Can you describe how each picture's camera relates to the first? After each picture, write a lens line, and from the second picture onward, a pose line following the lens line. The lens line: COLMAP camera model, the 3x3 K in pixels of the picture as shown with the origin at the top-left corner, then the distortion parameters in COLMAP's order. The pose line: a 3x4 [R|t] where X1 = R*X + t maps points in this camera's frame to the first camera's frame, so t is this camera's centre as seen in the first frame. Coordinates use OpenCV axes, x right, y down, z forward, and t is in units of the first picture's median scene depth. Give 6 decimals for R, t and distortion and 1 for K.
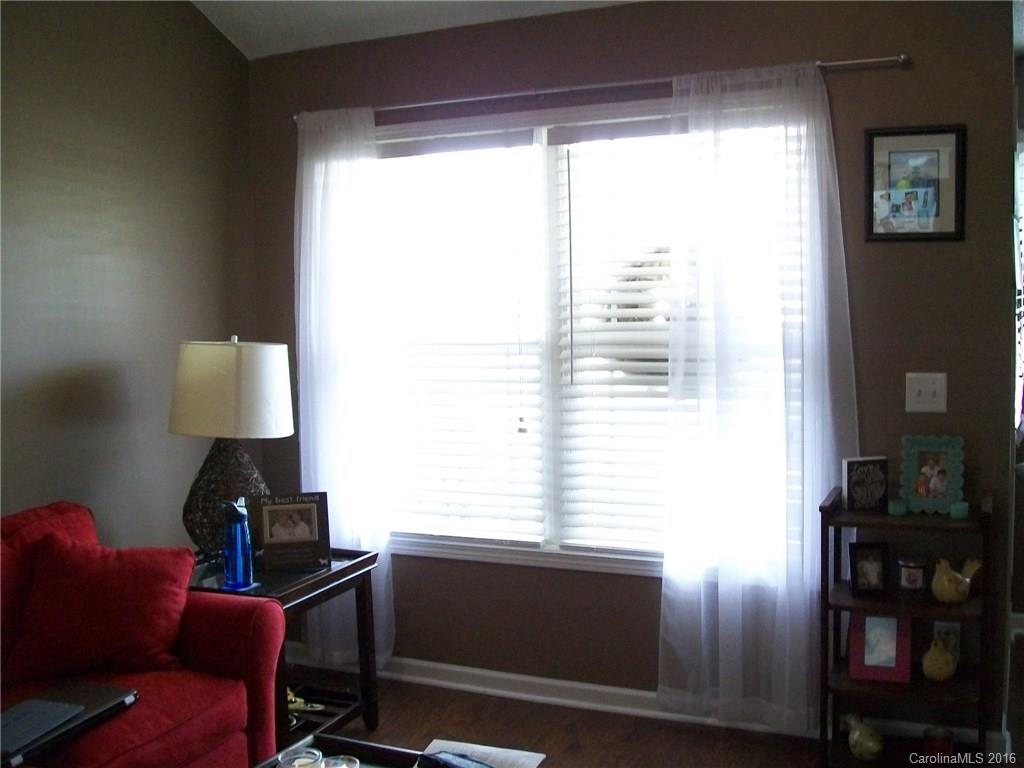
lens RADIAL K [[1103.0, 0, 512.0], [0, 1103.0, 384.0], [0, 0, 1]] dist [-0.195554, 0.179770]
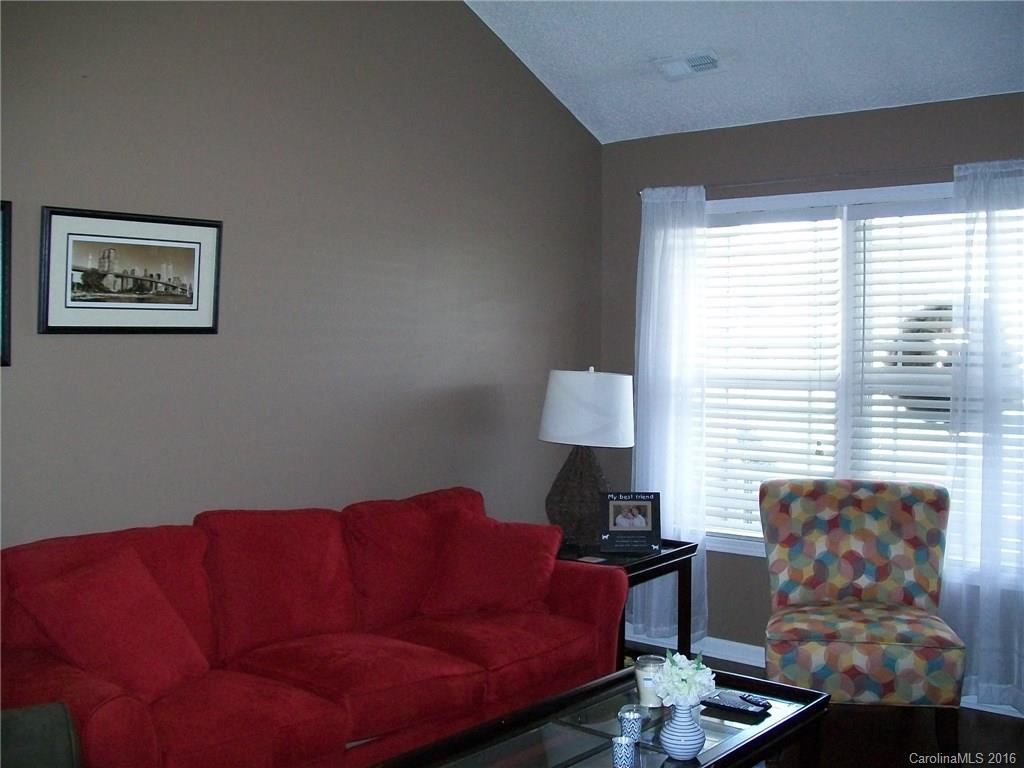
lens RADIAL K [[1103.0, 0, 512.0], [0, 1103.0, 384.0], [0, 0, 1]] dist [-0.195554, 0.179770]
pose [[0.963706, 0.034744, -0.264697, -0.003647], [-0.044256, 0.998568, -0.030056, 0.020187], [0.263274, 0.040679, 0.963863, -0.283527]]
